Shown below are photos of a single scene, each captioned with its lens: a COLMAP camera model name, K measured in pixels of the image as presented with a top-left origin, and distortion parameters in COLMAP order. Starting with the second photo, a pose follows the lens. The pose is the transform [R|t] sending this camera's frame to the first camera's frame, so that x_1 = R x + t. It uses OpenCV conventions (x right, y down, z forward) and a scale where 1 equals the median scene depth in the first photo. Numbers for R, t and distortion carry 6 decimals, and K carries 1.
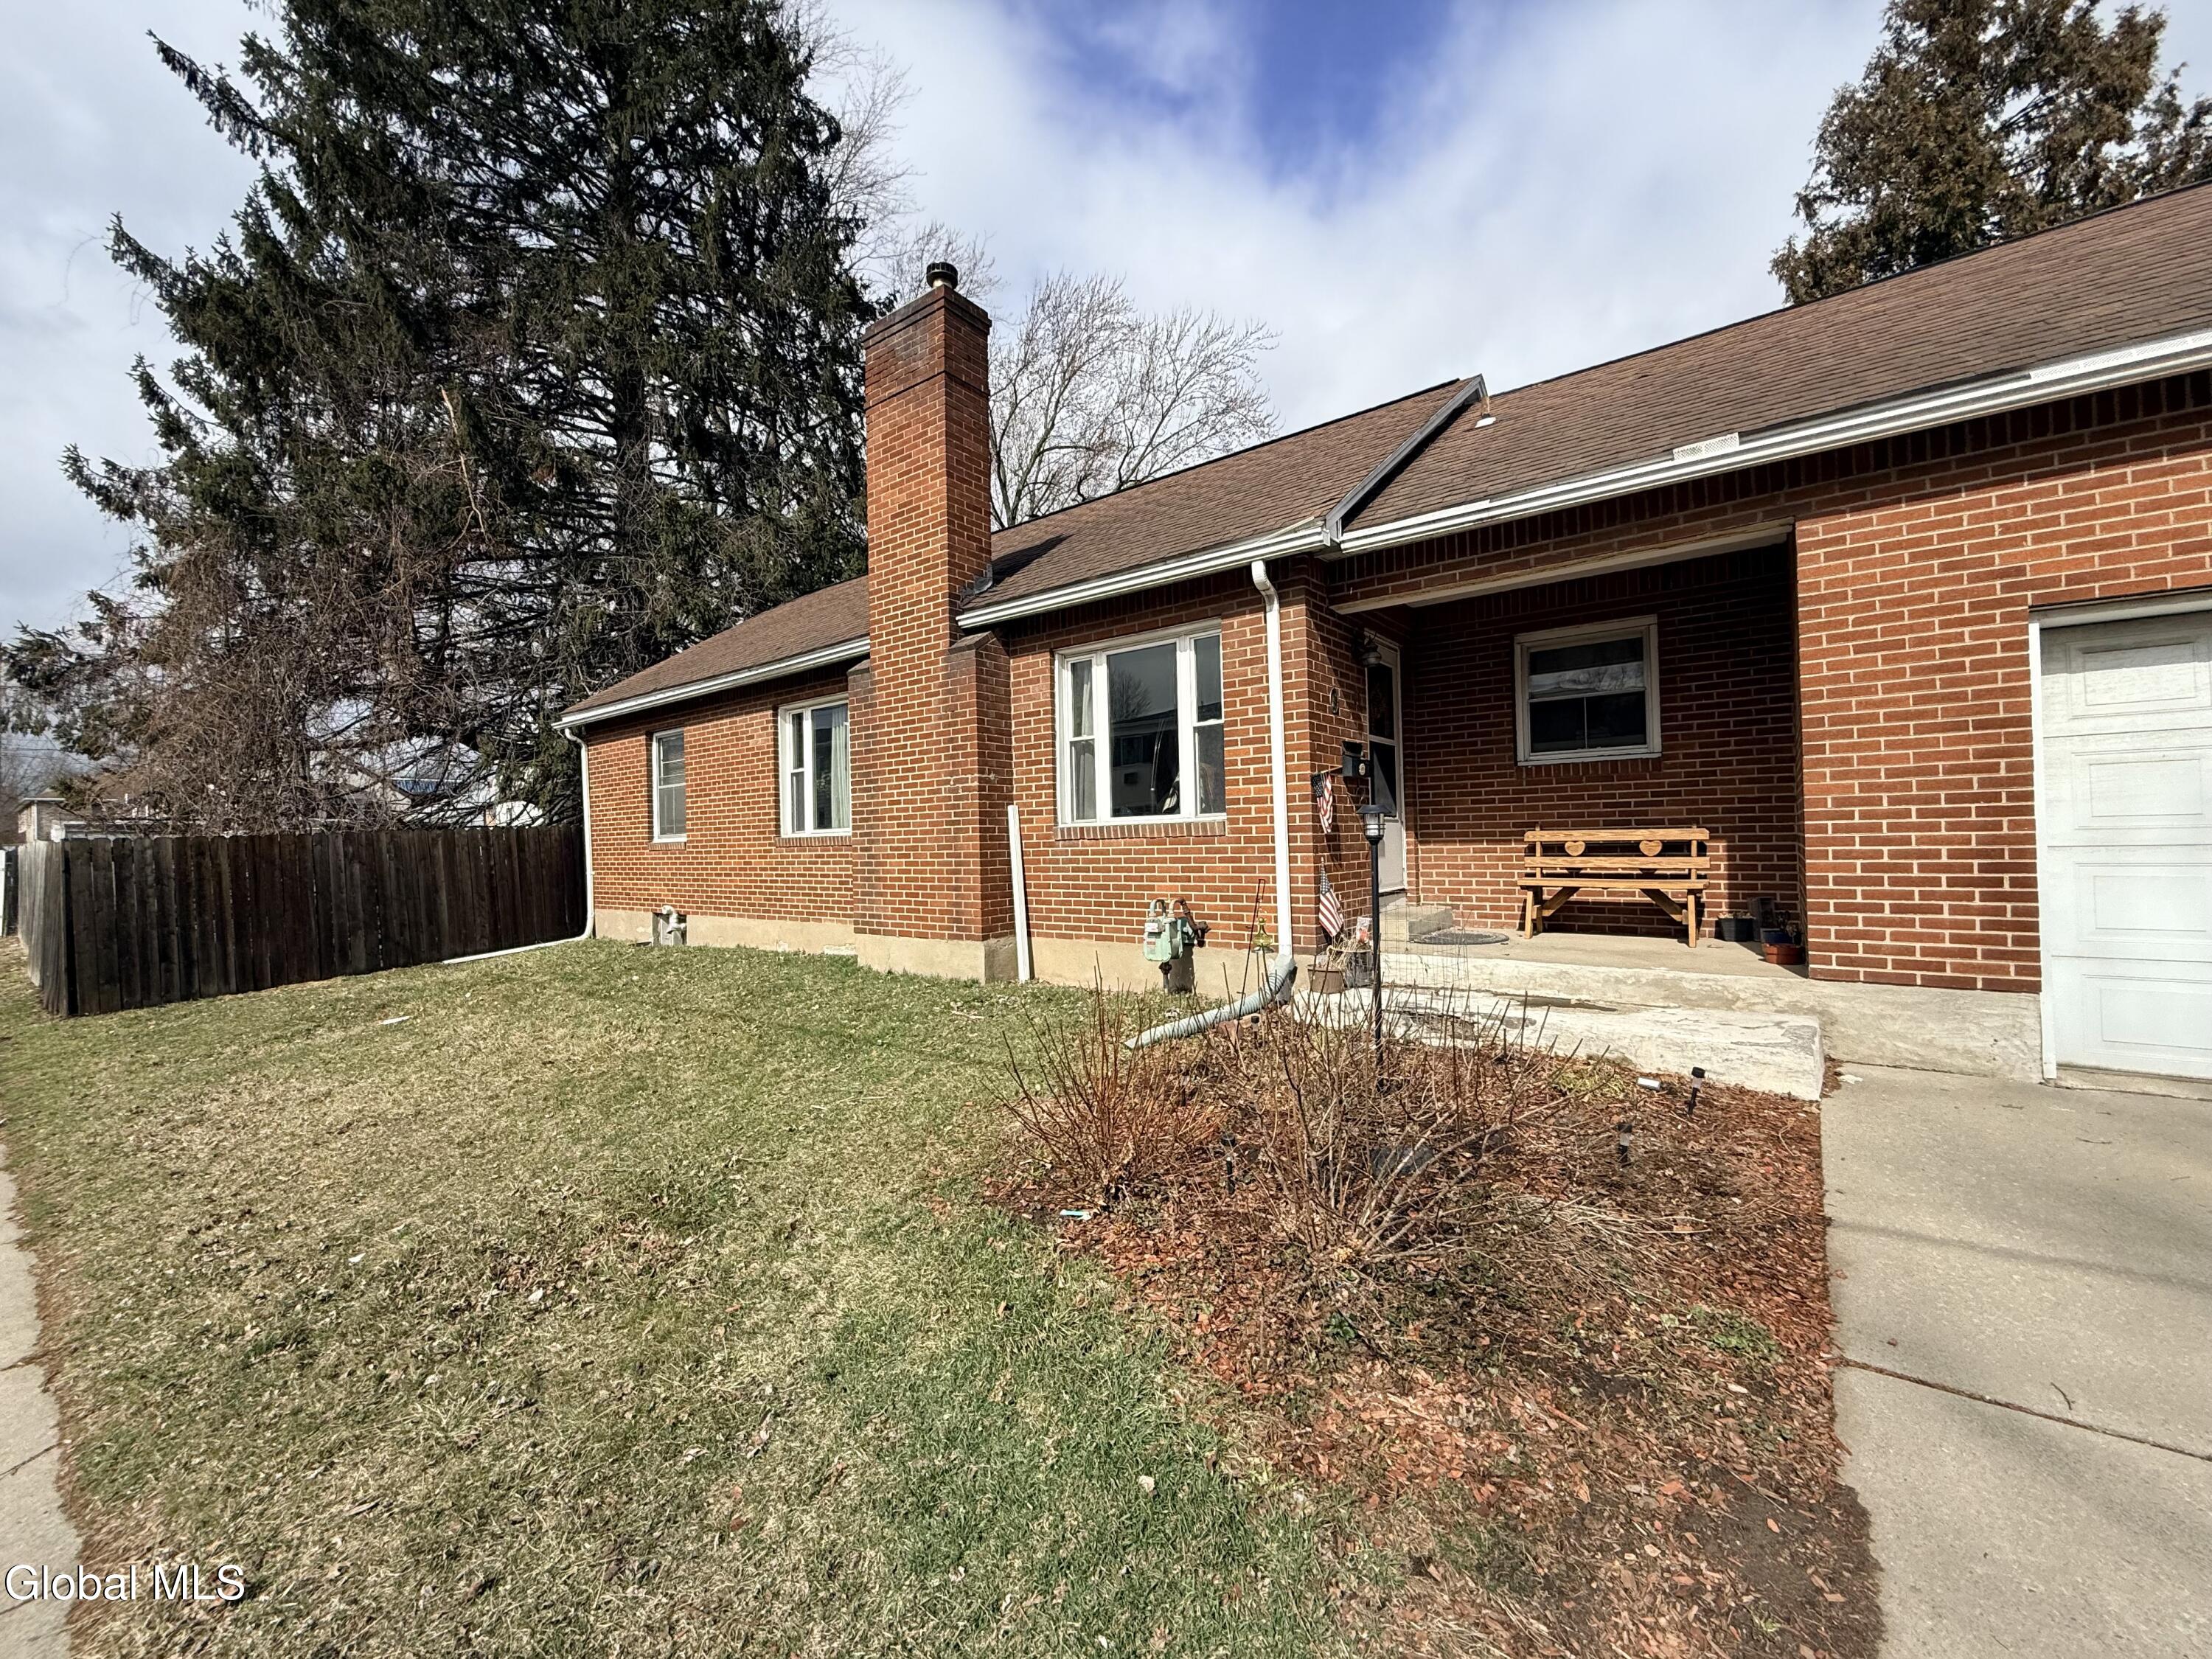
lens RADIAL K [[878.7, 0, 1121.4], [0, 878.7, 830.7], [0, 0, 1]] dist [0.000002, 0.000006]
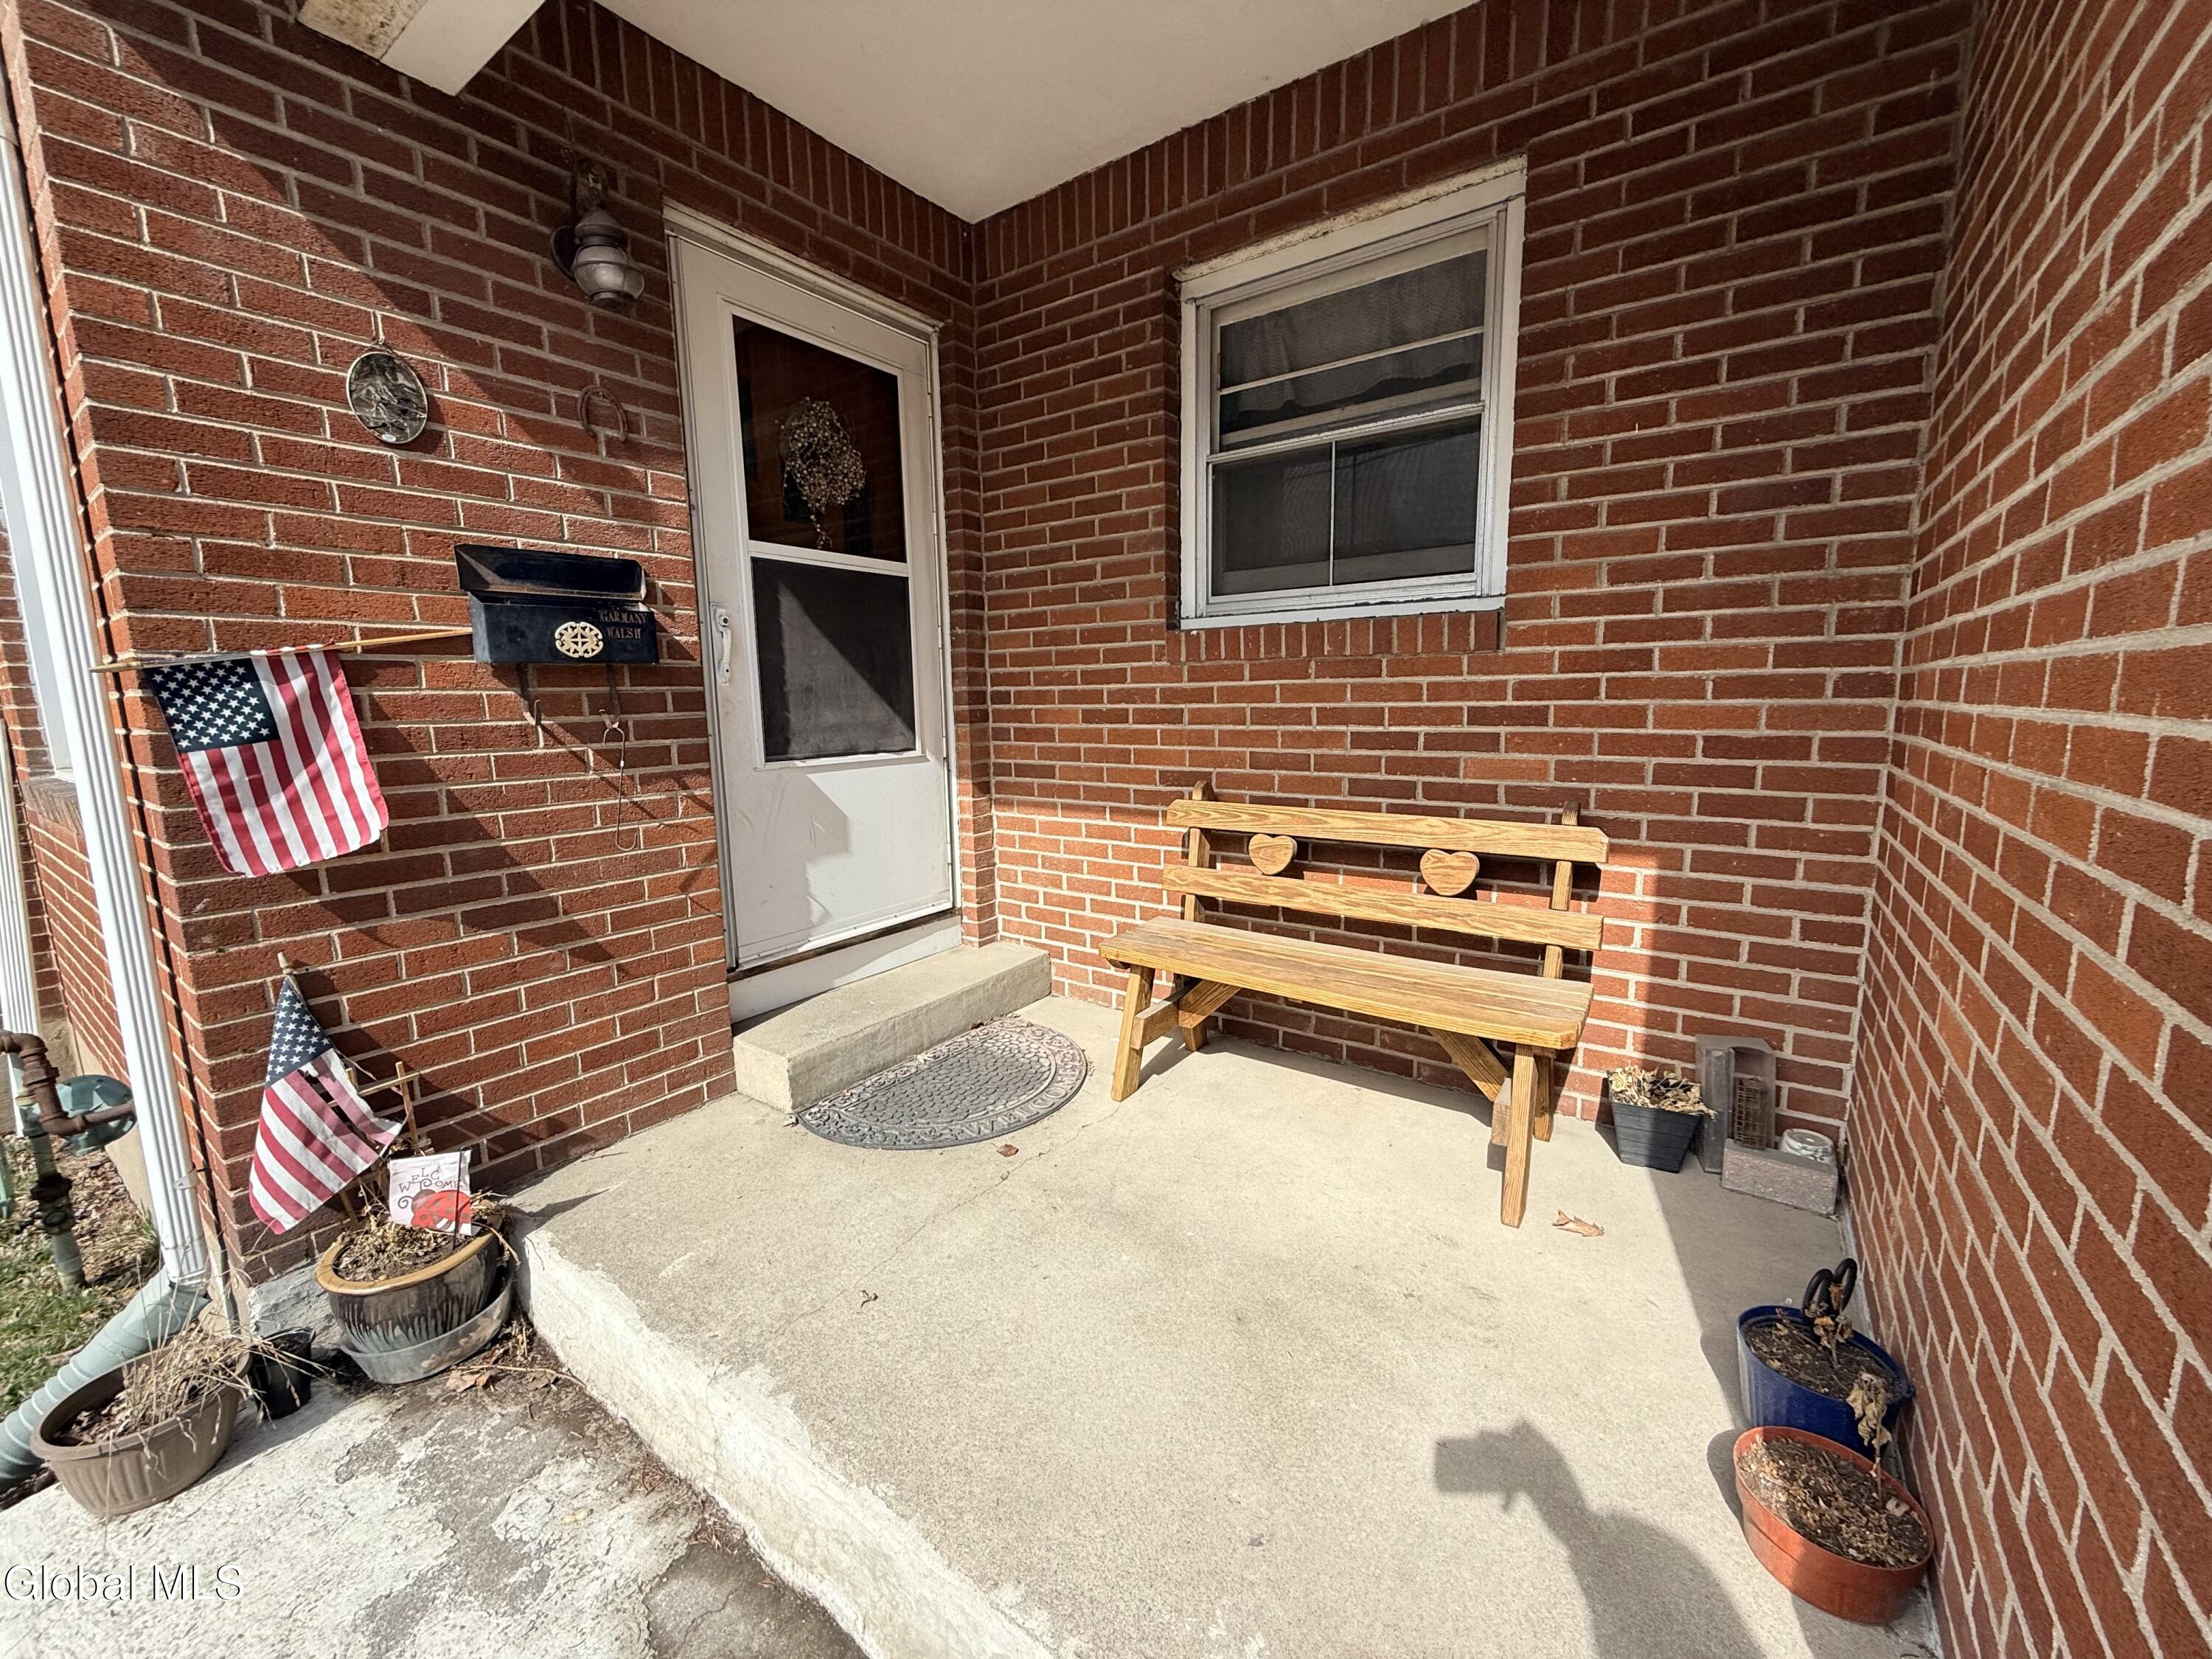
lens RADIAL K [[878.7, 0, 1118.2], [0, 878.7, 835.9], [0, 0, 1]] dist [0.000002, 0.000006]
pose [[0.999084, 0.003763, 0.042615, 0.420582], [-0.010434, 0.987479, 0.157407, -0.044724], [-0.041489, -0.157707, 0.986614, 0.609375]]
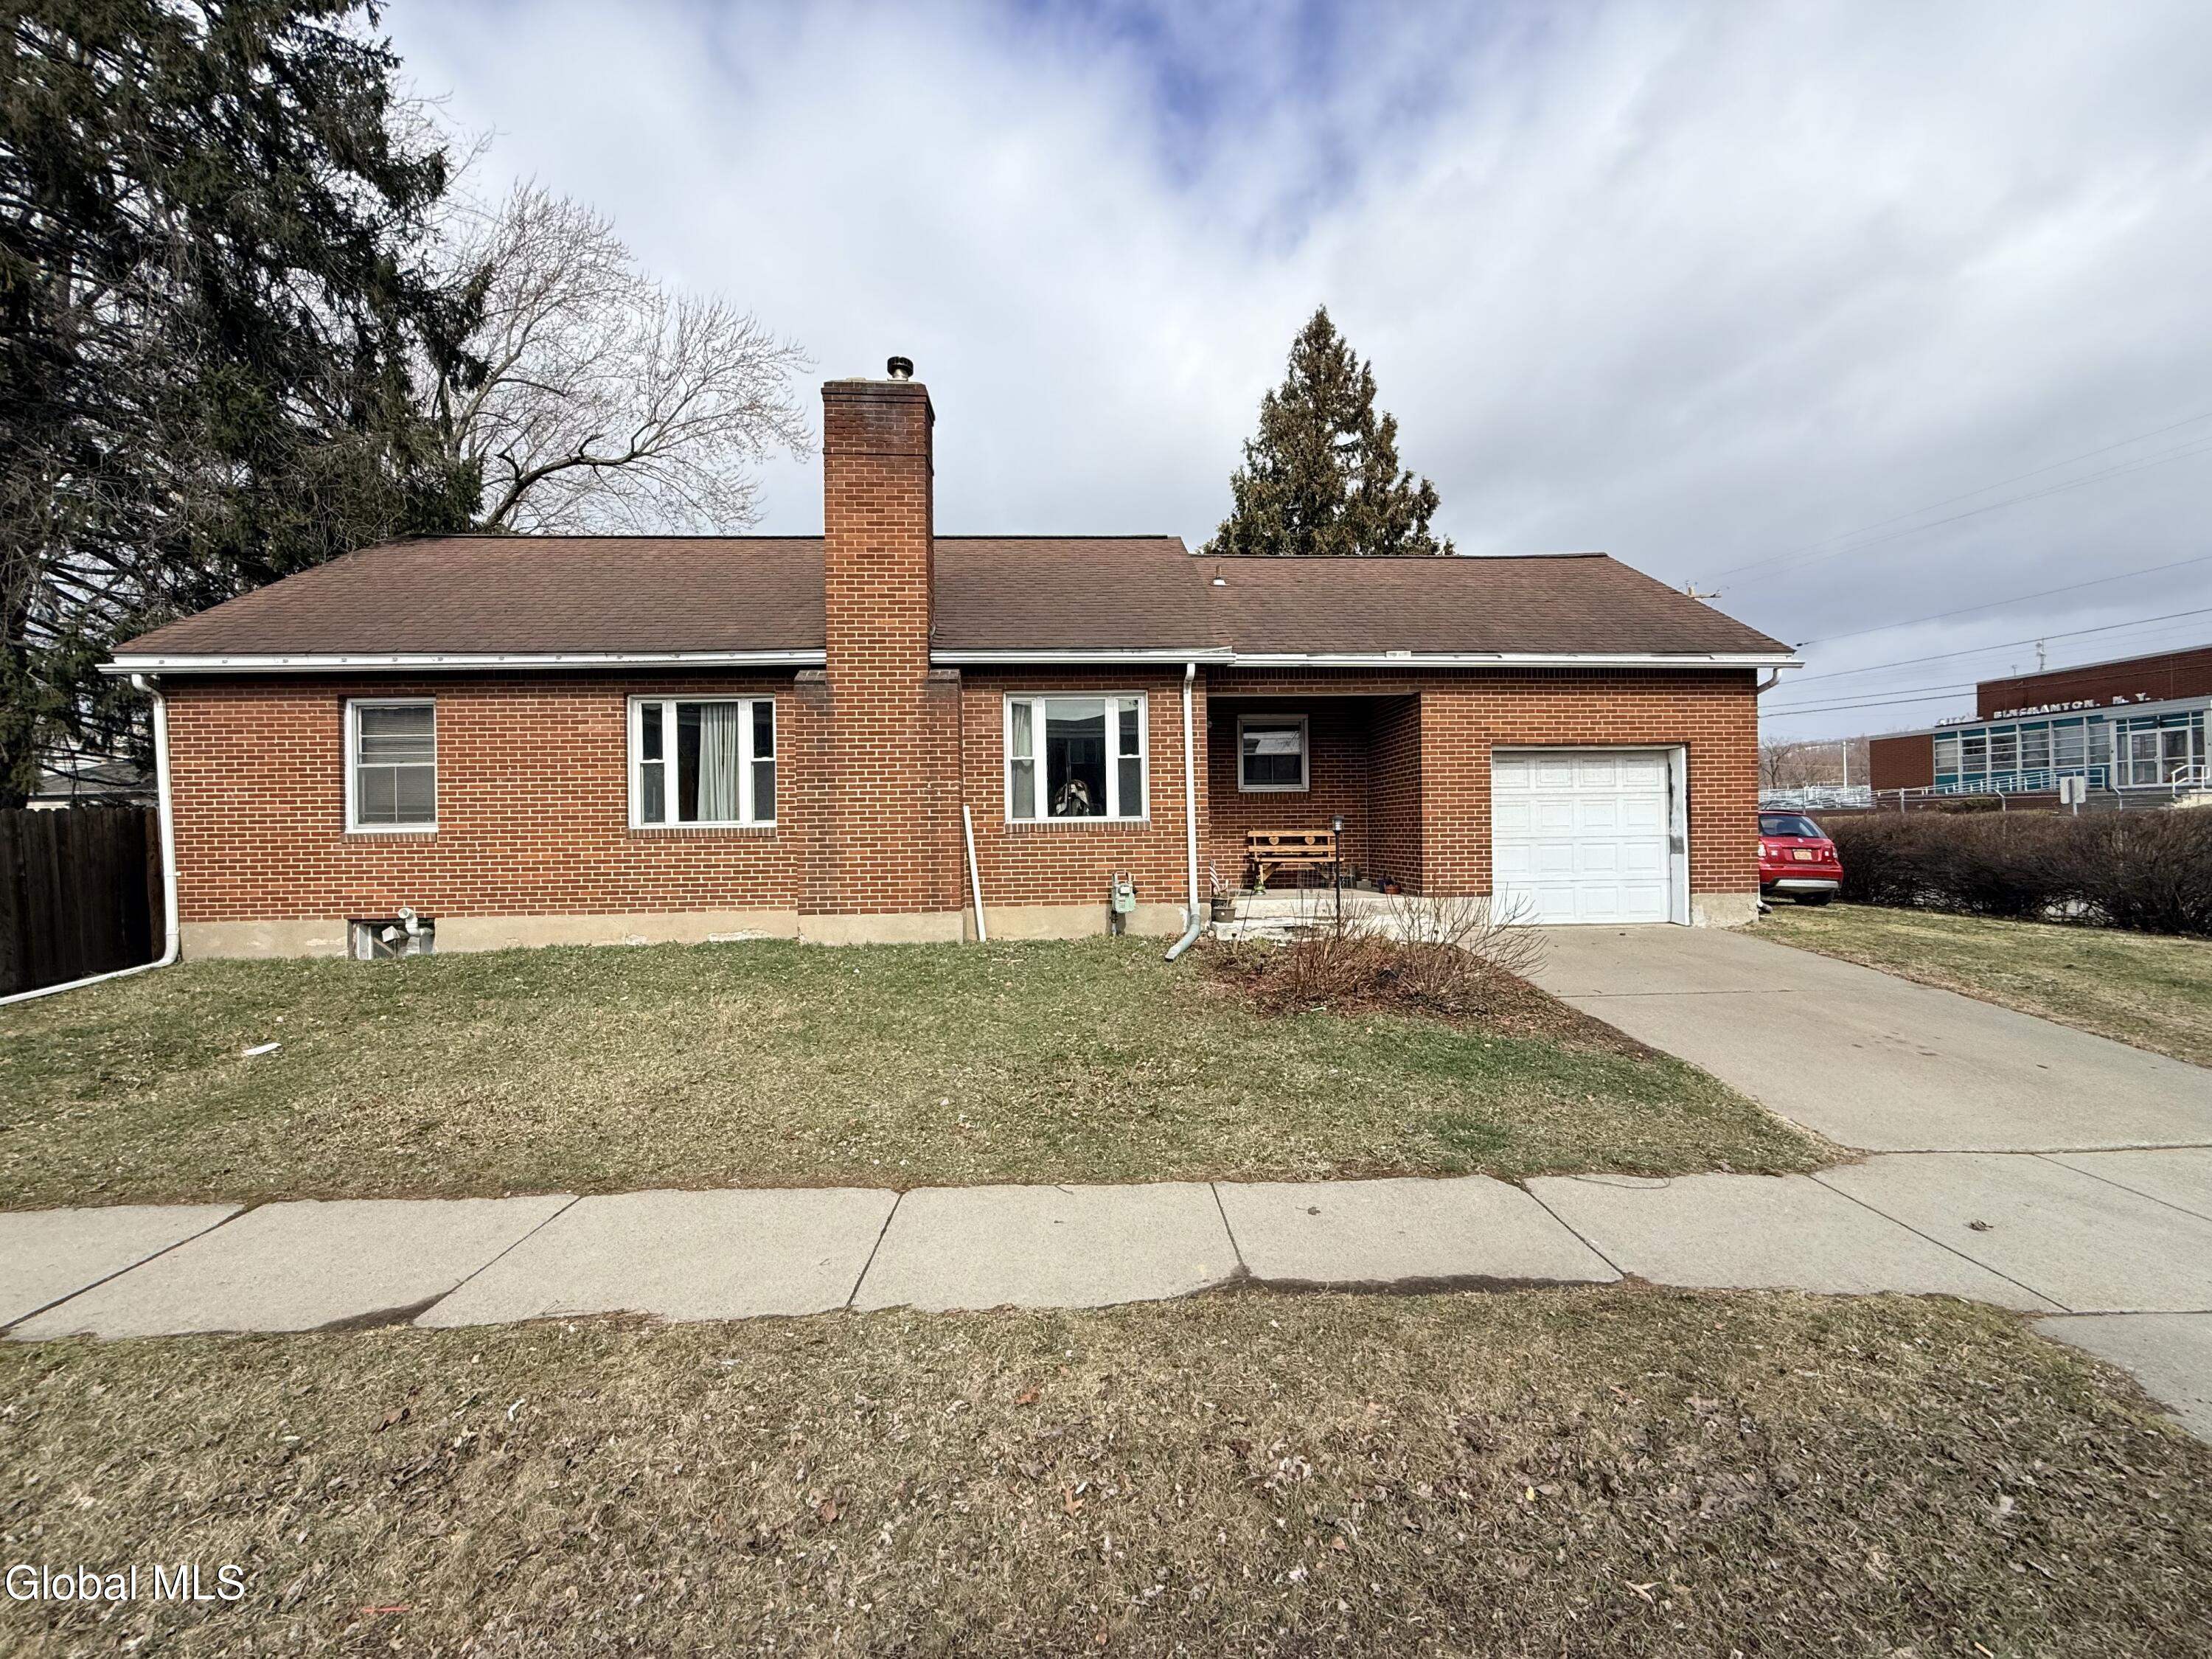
lens RADIAL K [[878.7, 0, 1112.1], [0, 878.7, 826.6], [0, 0, 1]] dist [0.000002, 0.000006]
pose [[0.759966, 0.016762, 0.649747, -0.852636], [-0.010680, 0.999854, -0.013302, 0.017877], [-0.649875, 0.003170, 0.760034, -0.125847]]
